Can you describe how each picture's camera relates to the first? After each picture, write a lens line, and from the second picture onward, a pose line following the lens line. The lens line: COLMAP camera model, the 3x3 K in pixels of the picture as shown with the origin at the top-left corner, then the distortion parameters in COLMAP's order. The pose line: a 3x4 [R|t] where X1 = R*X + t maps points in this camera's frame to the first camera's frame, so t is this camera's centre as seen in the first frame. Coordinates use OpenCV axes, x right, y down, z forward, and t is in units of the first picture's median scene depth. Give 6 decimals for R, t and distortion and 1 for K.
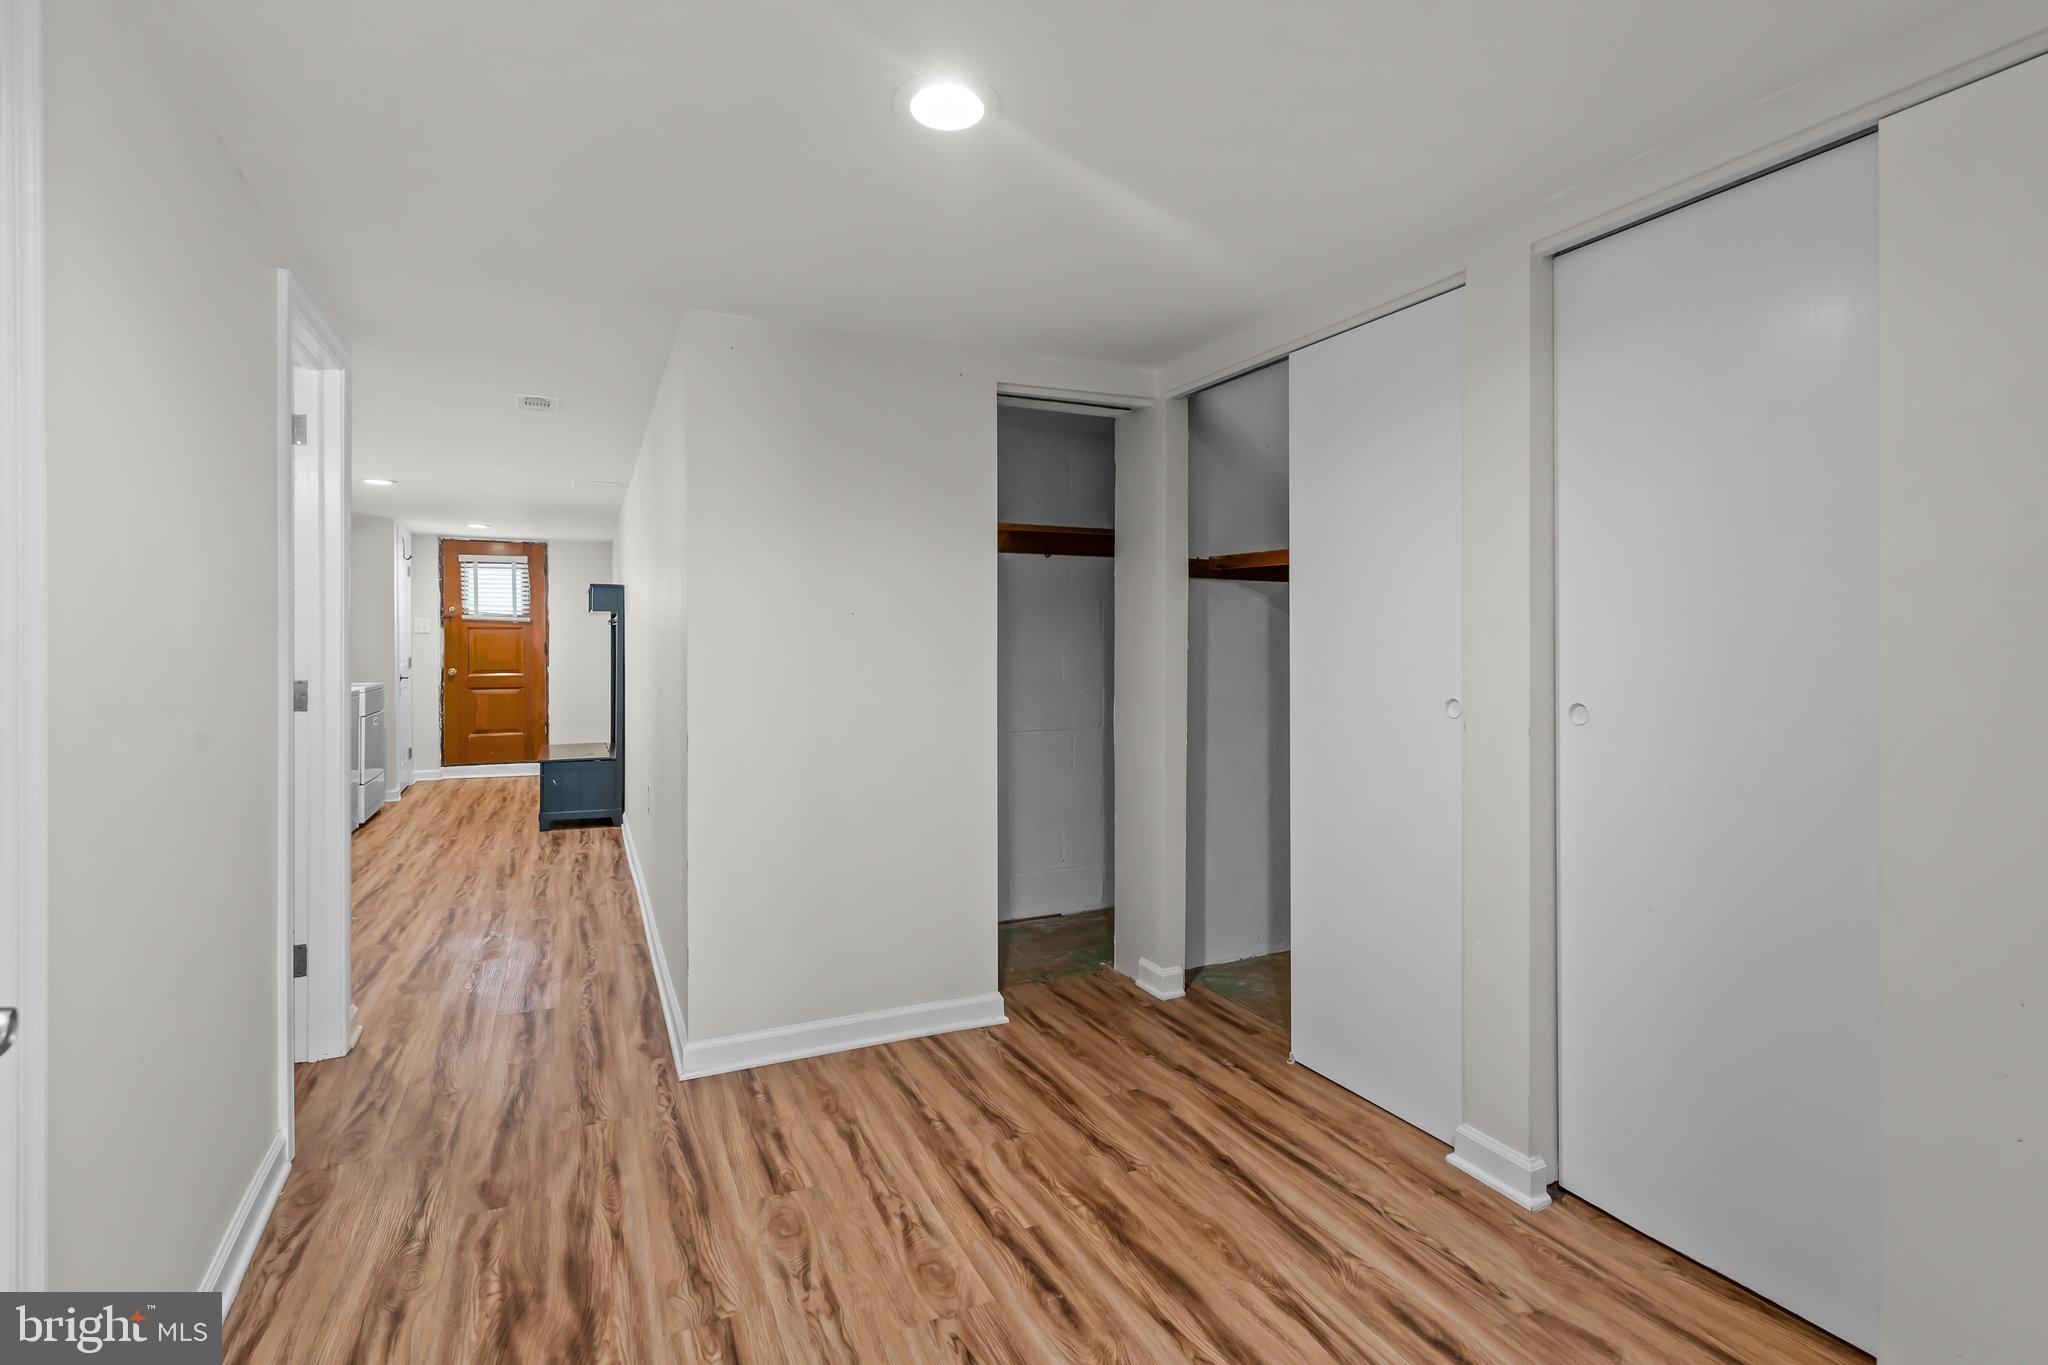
lens RADIAL K [[986.0, 0, 1025.9], [0, 986.0, 635.9], [0, 0, 1]] dist [0.000296, 0.000093]
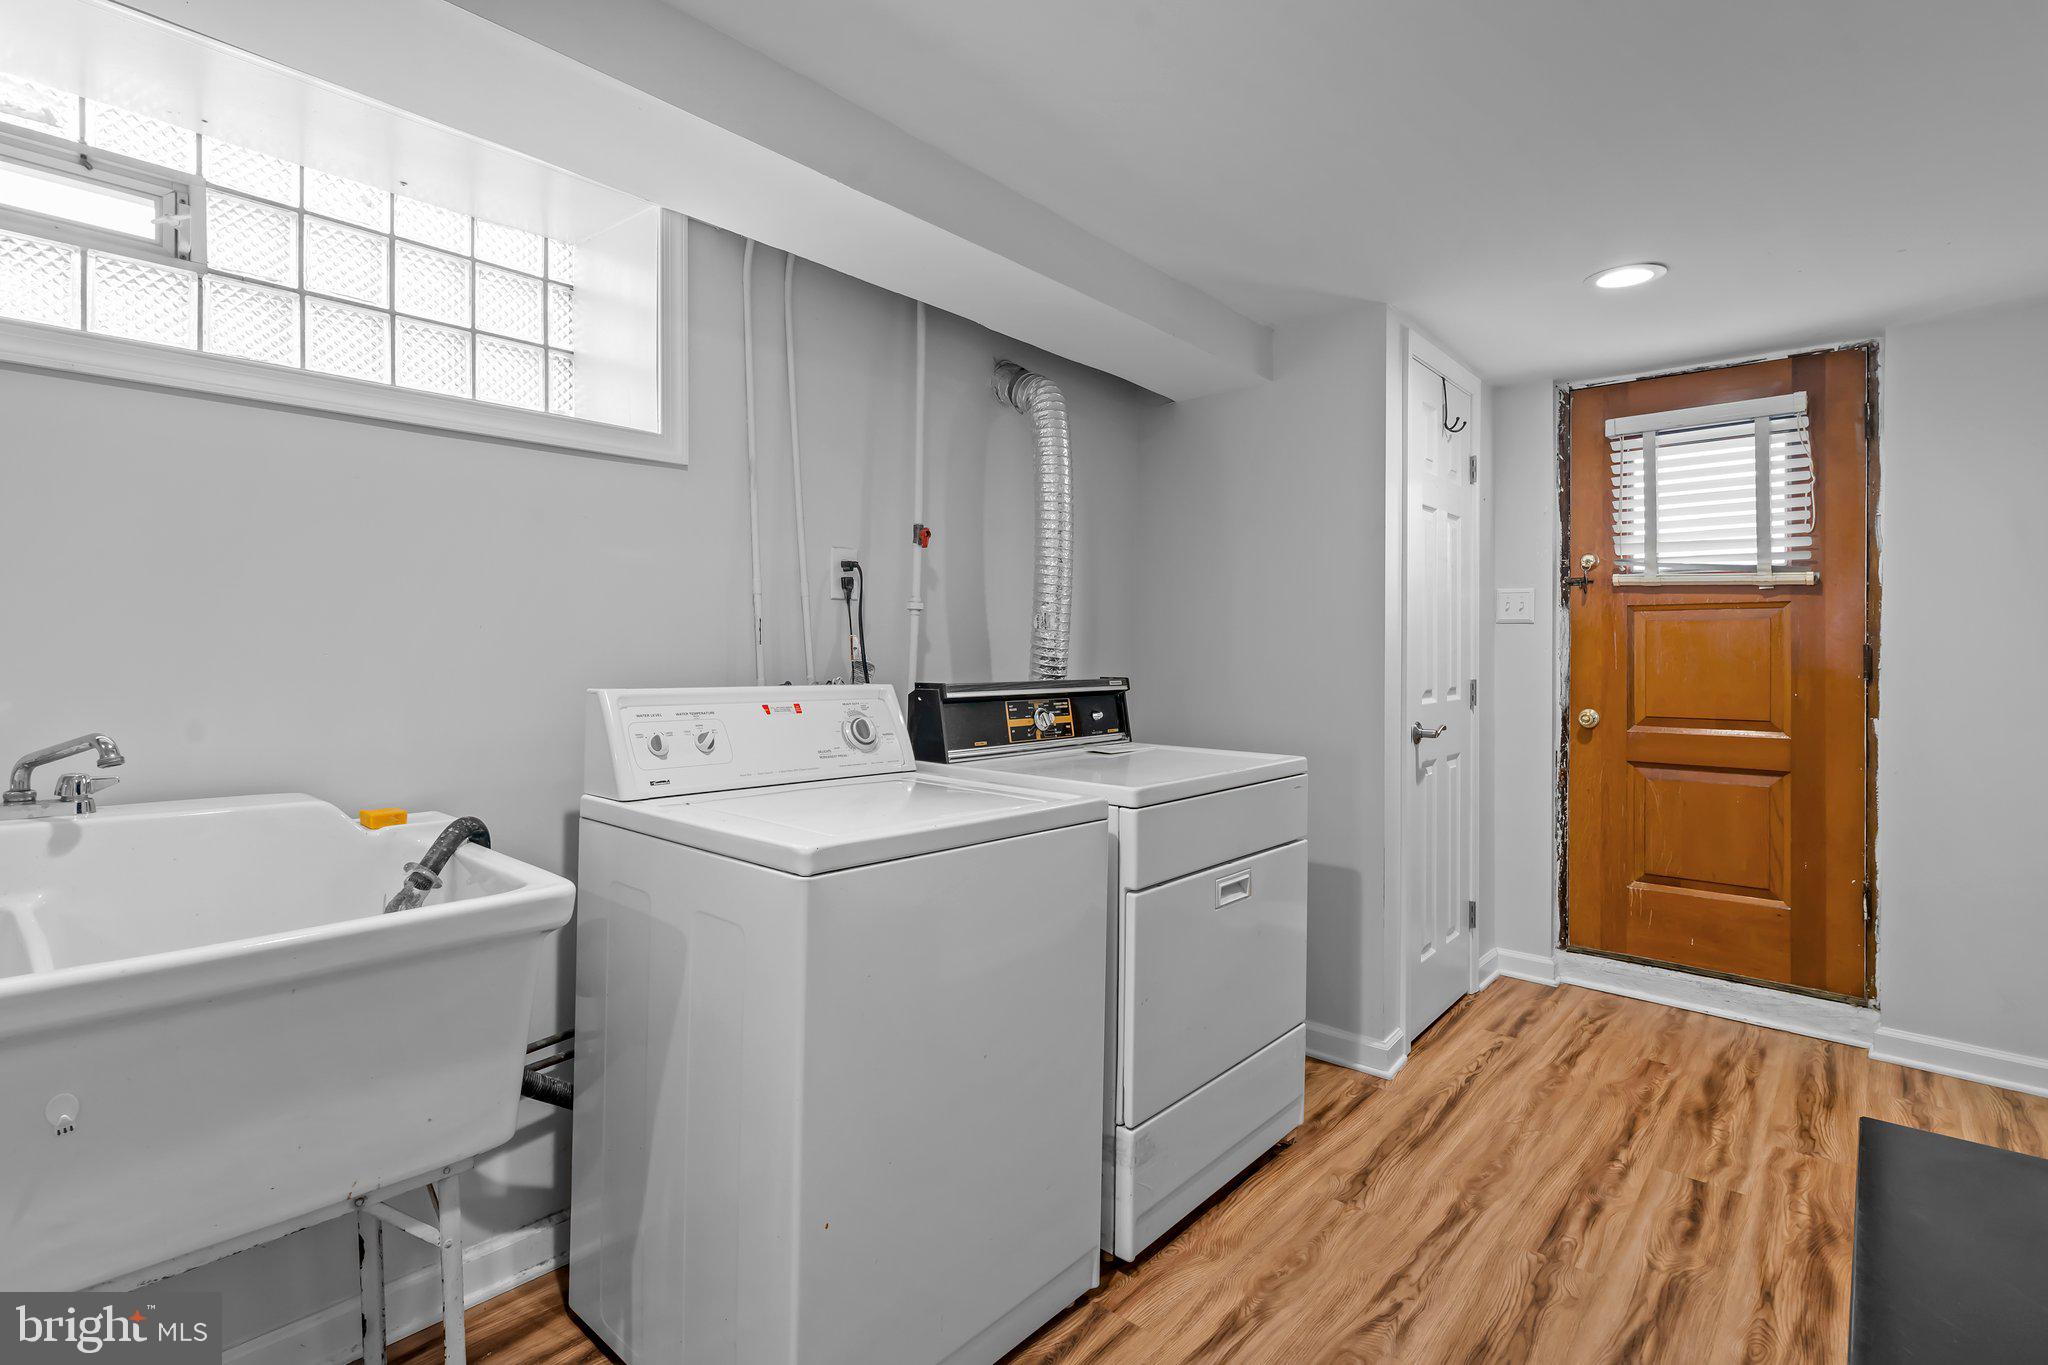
lens RADIAL K [[982.2, 0, 1022.6], [0, 982.2, 658.5], [0, 0, 1]] dist [0.003033, 0.000594]
pose [[0.409523, 0.009771, -0.912248, -0.315194], [-0.000780, 0.999946, 0.010360, 0.008605], [0.912300, -0.003531, 0.409508, 0.633226]]
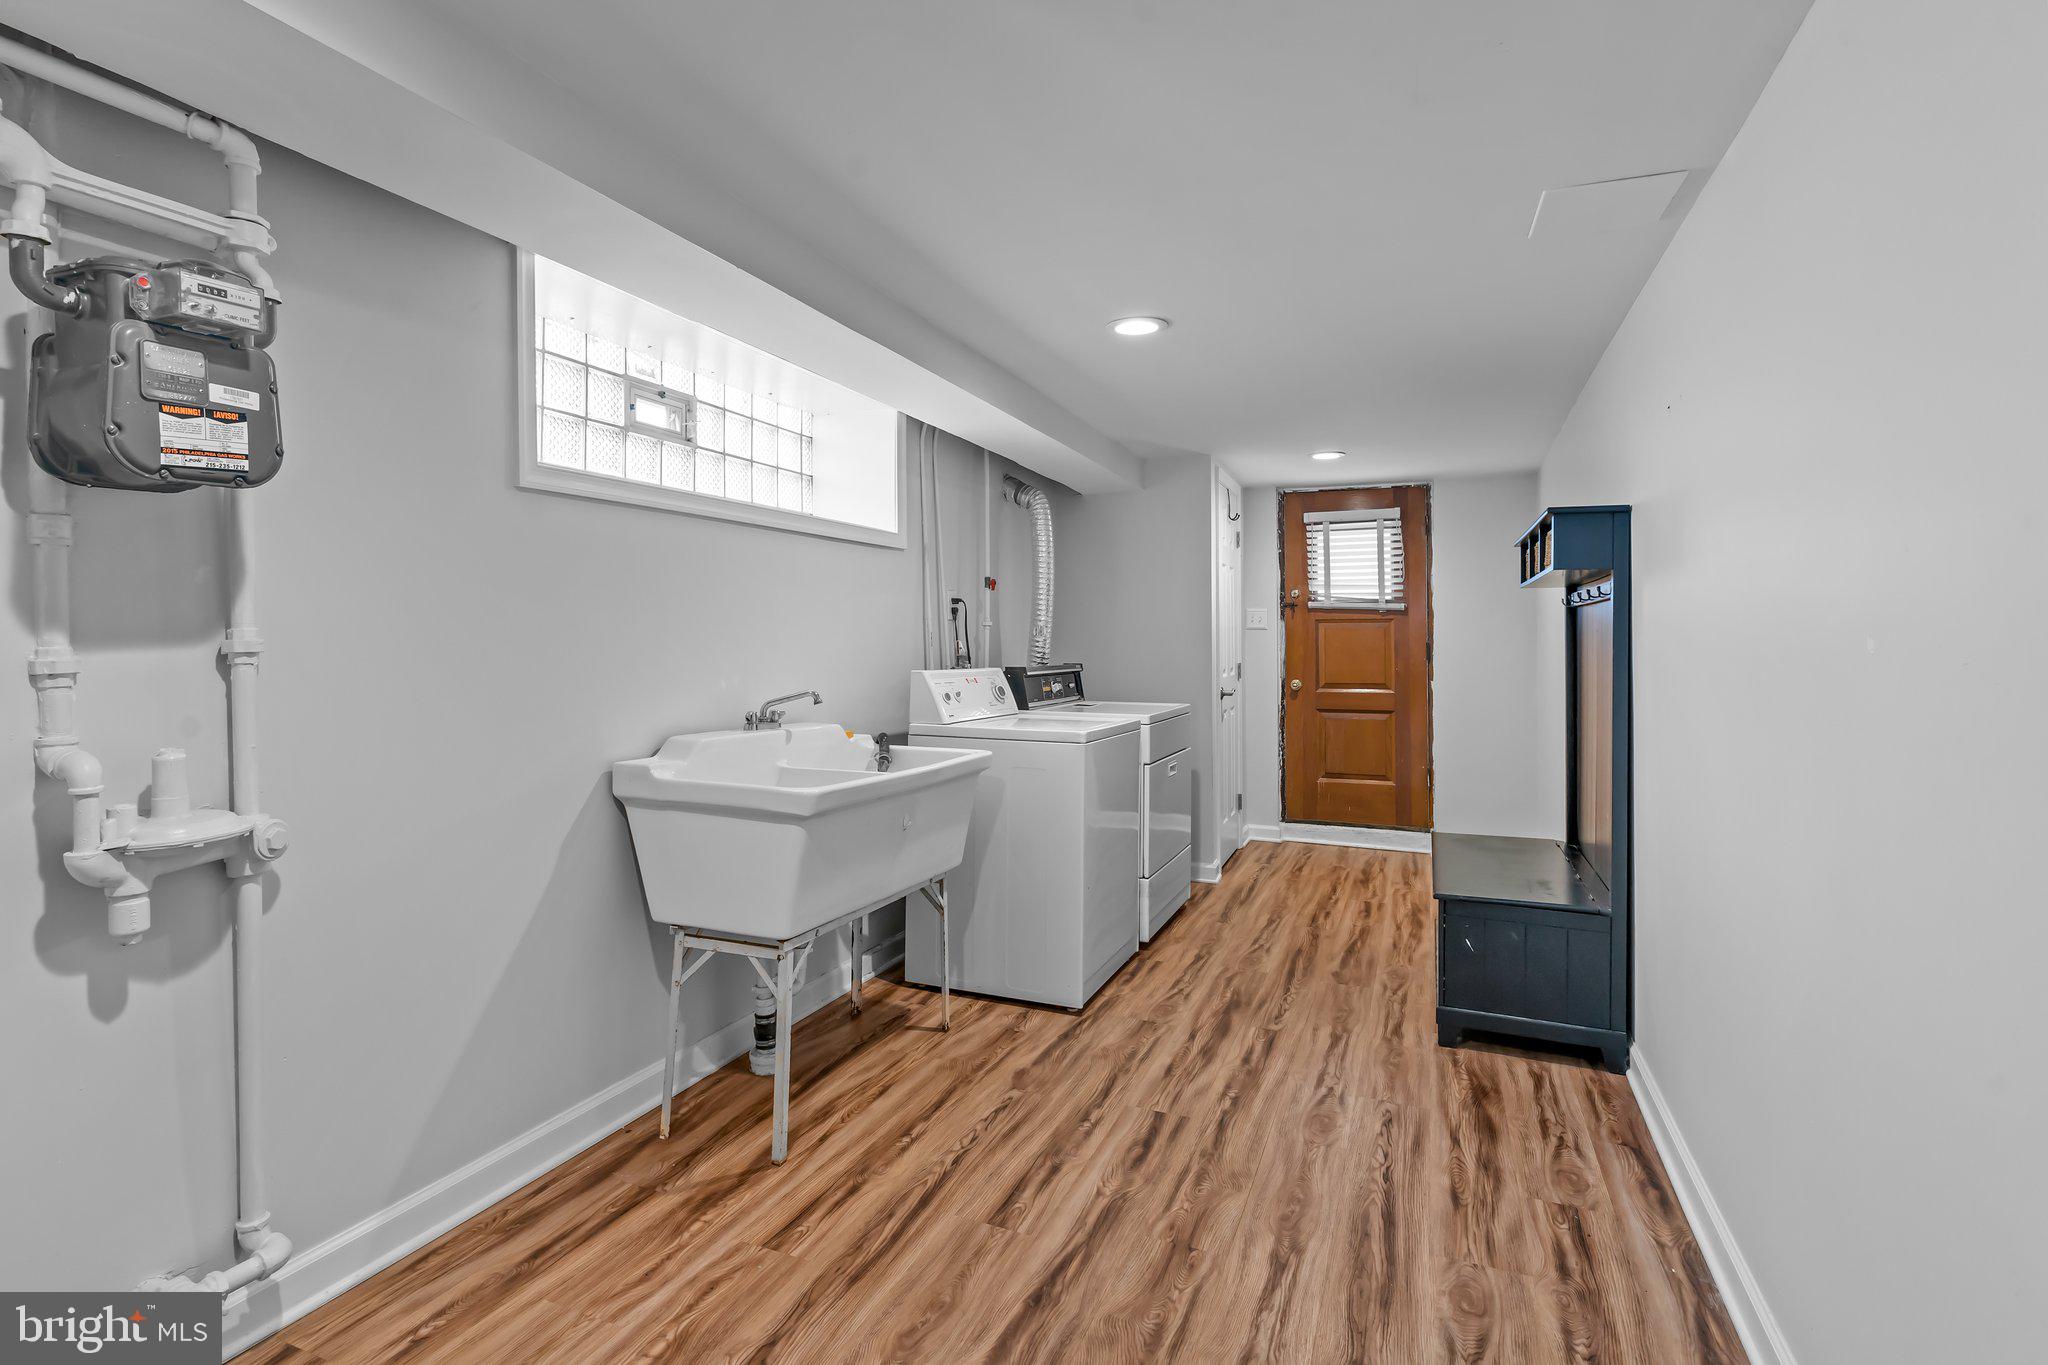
lens RADIAL K [[986.0, 0, 1025.9], [0, 986.0, 635.9], [0, 0, 1]] dist [0.000296, 0.000093]
pose [[0.682923, -0.003123, -0.730483, -0.210817], [0.001812, 0.999995, -0.002582, 0.003993], [0.730488, 0.000440, 0.682926, 0.398157]]
